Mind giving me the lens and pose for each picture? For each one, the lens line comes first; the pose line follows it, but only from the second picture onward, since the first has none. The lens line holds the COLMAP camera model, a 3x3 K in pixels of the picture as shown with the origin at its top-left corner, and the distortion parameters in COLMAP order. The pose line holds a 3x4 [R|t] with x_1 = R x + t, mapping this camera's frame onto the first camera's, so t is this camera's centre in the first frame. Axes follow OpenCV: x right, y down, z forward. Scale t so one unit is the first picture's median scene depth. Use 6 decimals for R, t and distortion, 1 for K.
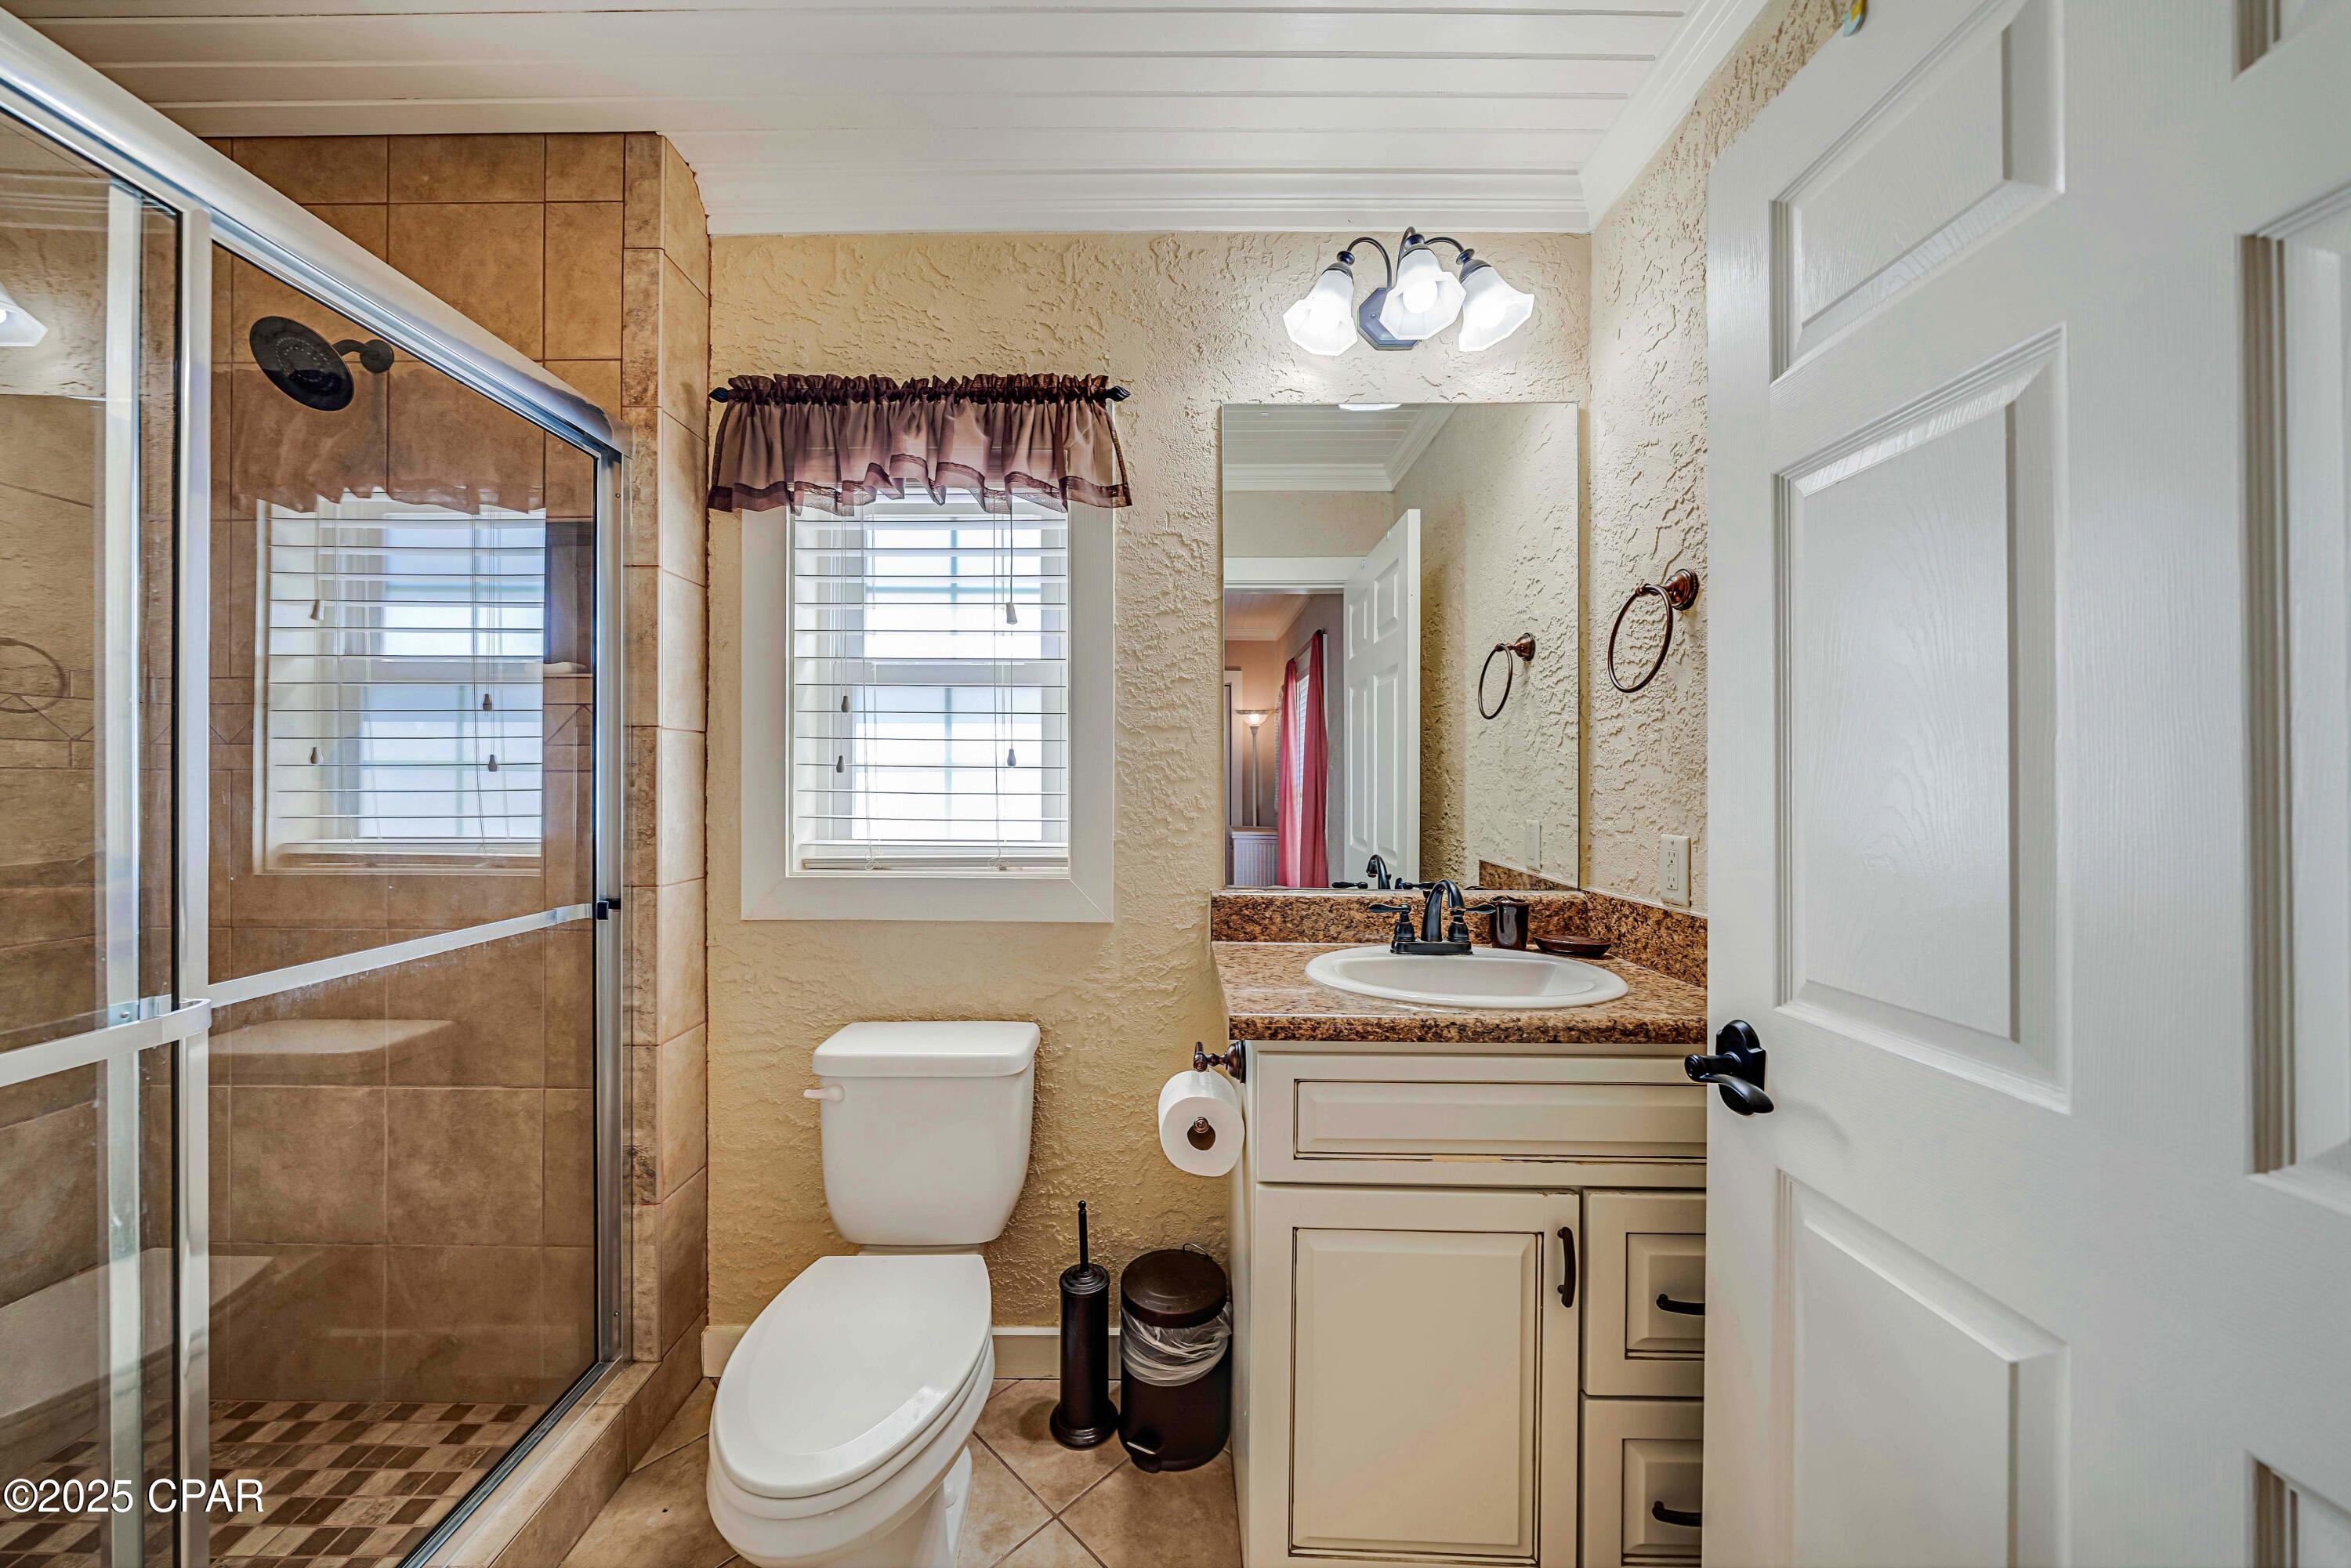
lens RADIAL K [[806.2, 0, 1167.2], [0, 806.2, 779.7], [0, 0, 1]] dist [-0.004723, 0.000241]
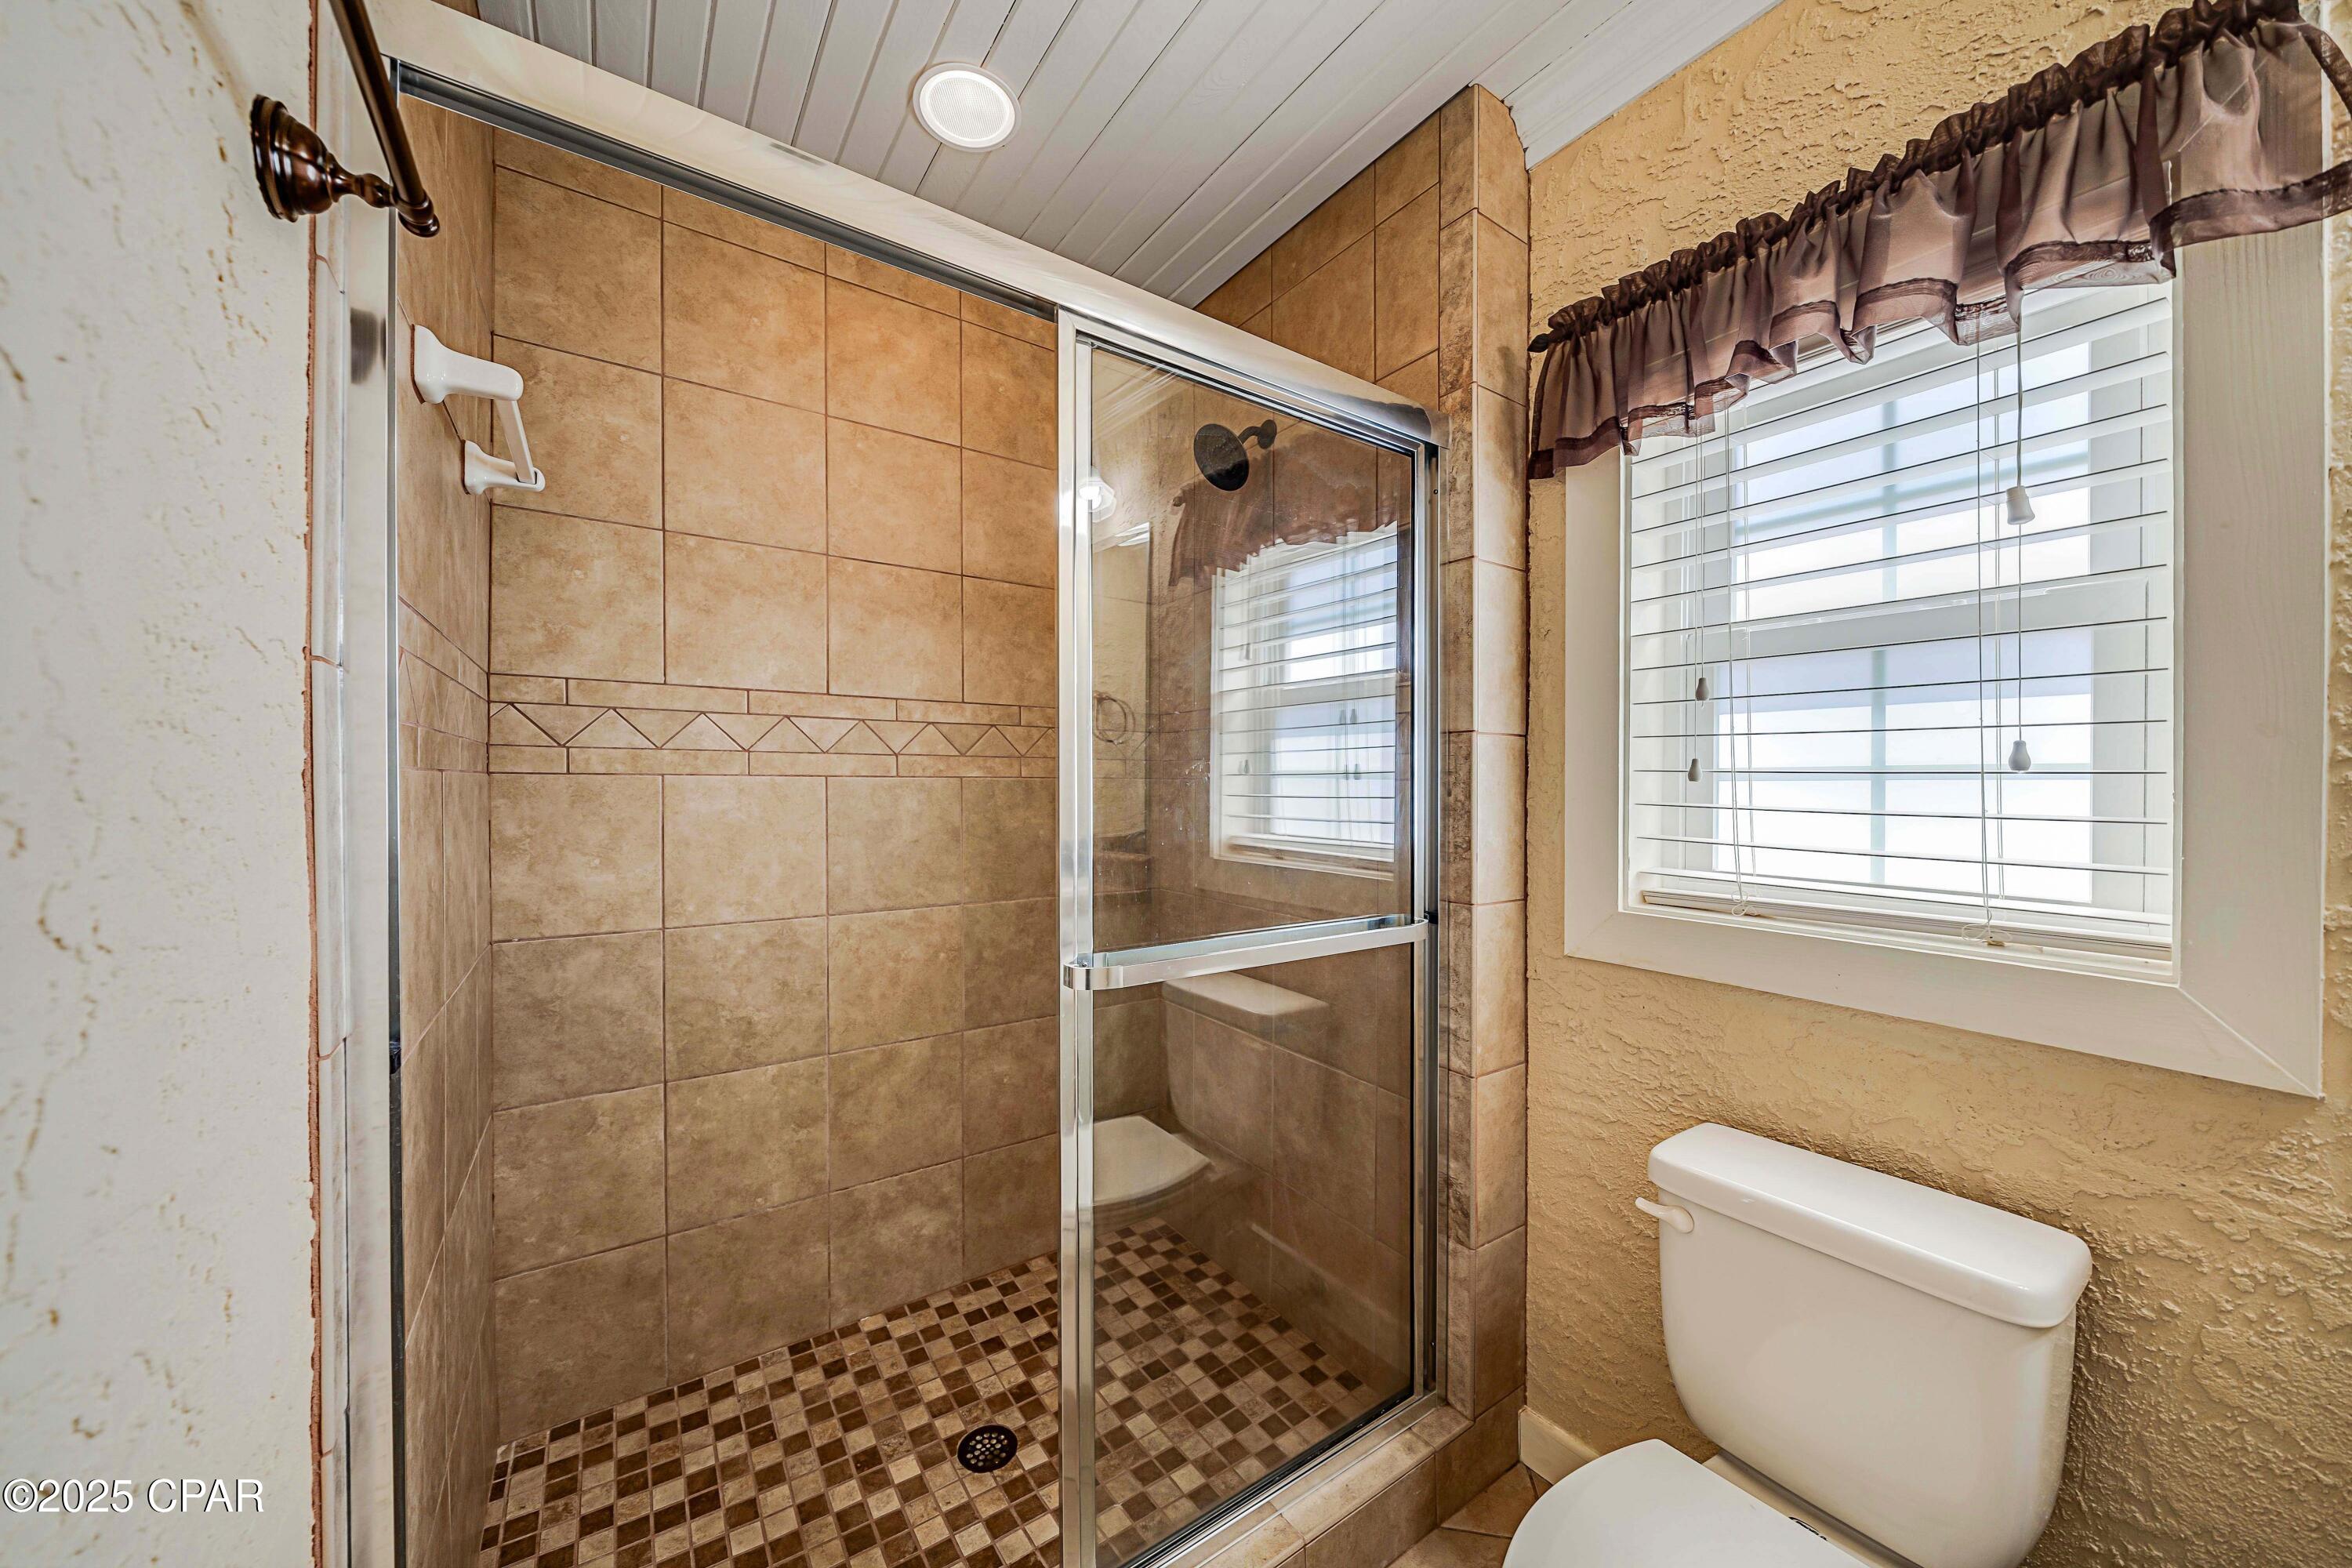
lens RADIAL K [[806.5, 0, 1167.7], [0, 806.5, 779.7], [0, 0, 1]] dist [-0.004723, 0.000241]
pose [[0.554006, -0.000075, -0.832512, -0.057806], [-0.004875, 0.999983, -0.003334, -0.005795], [0.832498, 0.005905, 0.553996, 0.191797]]
